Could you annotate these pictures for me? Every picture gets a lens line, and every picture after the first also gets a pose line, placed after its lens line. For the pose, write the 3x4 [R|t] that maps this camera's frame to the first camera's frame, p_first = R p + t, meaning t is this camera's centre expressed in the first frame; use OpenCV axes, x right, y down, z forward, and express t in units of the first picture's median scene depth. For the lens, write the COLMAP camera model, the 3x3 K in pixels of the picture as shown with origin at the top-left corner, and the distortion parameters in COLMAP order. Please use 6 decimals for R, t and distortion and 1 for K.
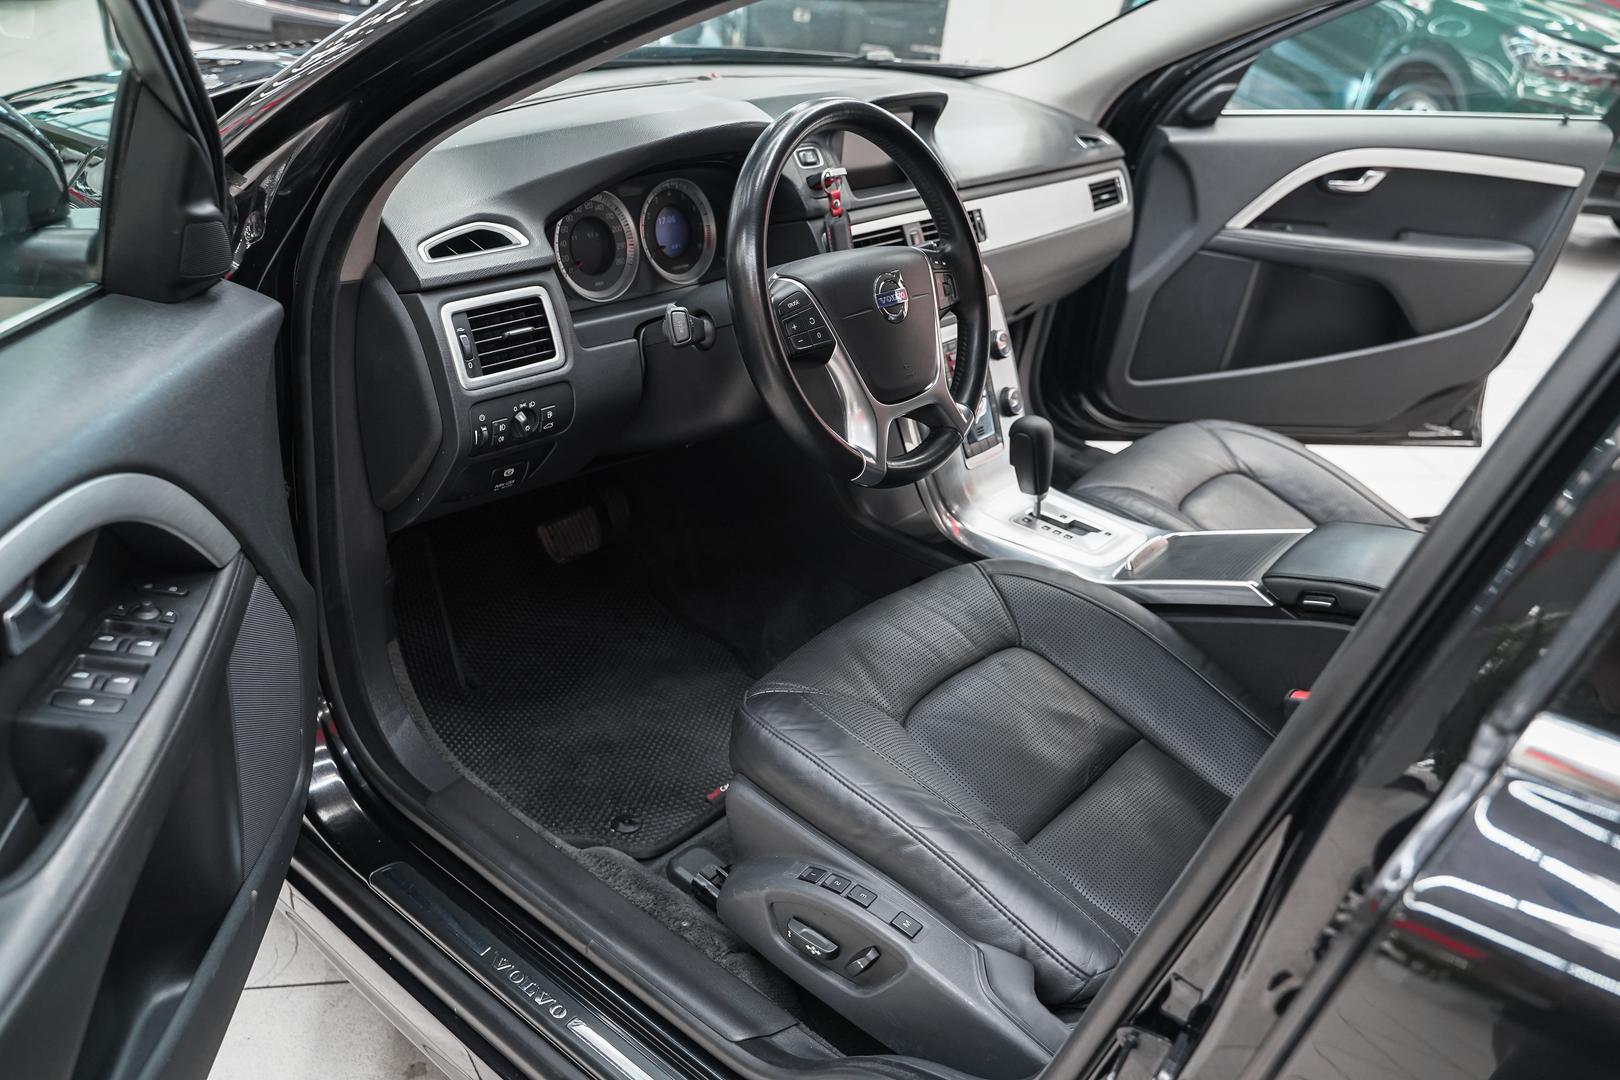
lens RADIAL K [[1276.7, 0, 760.2], [0, 1276.7, 535.0], [0, 0, 1]] dist [-0.019269, 0.008510]
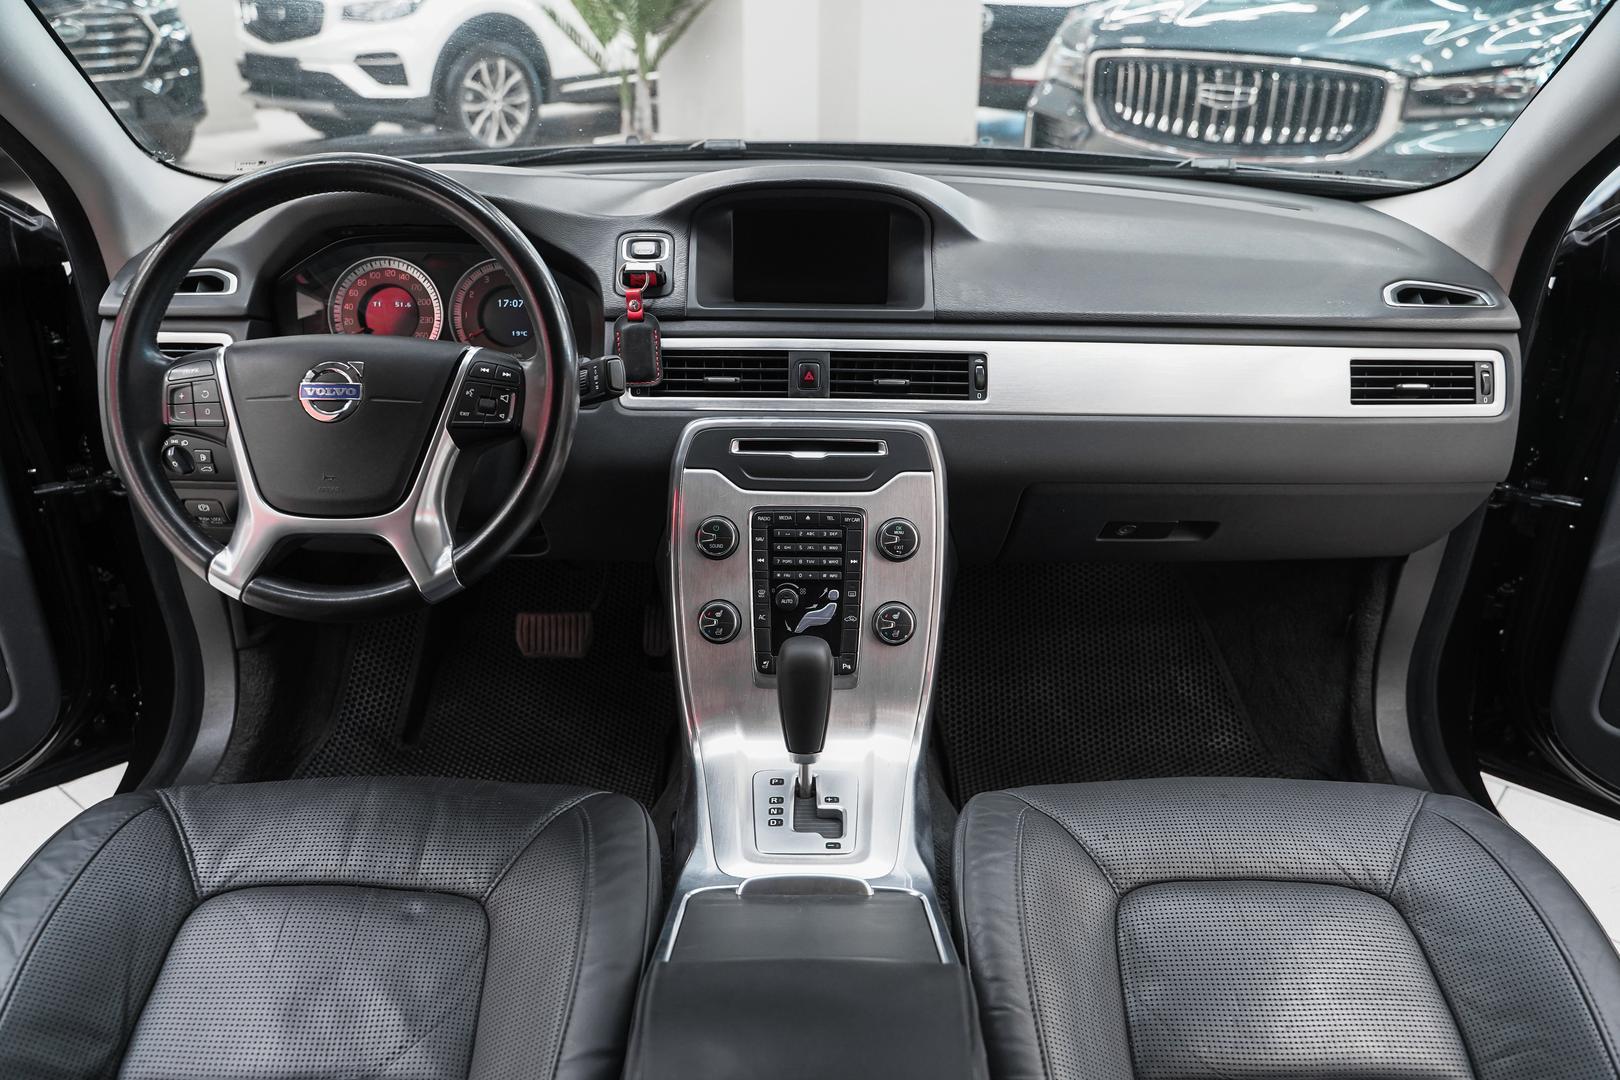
lens RADIAL K [[1276.7, 0, 799.1], [0, 1276.7, 542.4], [0, 0, 1]] dist [-0.019269, 0.008510]
pose [[0.645563, 0.230289, -0.728159, 0.748344], [-0.304994, 0.951861, 0.030640, -0.173112], [0.700162, 0.202304, 0.684723, 0.550318]]
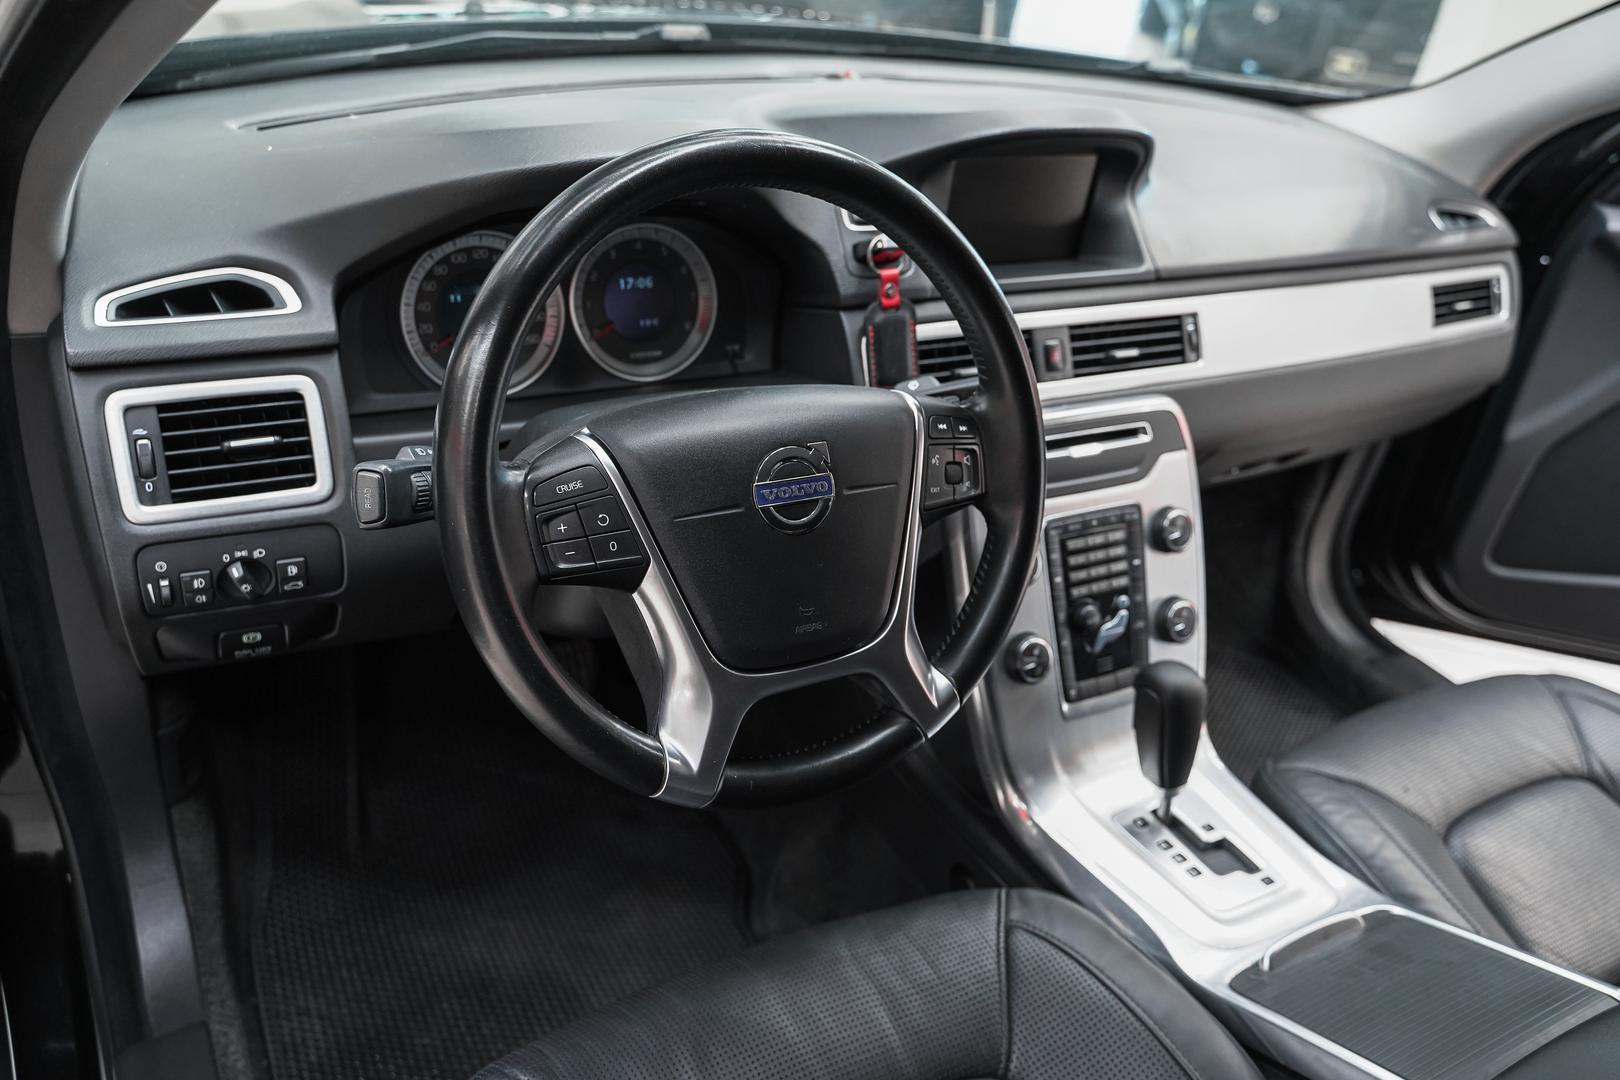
lens RADIAL K [[1276.7, 0, 786.1], [0, 1276.7, 546.3], [0, 0, 1]] dist [-0.019269, 0.008510]
pose [[0.936858, 0.185099, -0.296707, 0.223560], [-0.180087, 0.982648, 0.044391, -0.152800], [0.299776, 0.011845, 0.953936, 0.378789]]
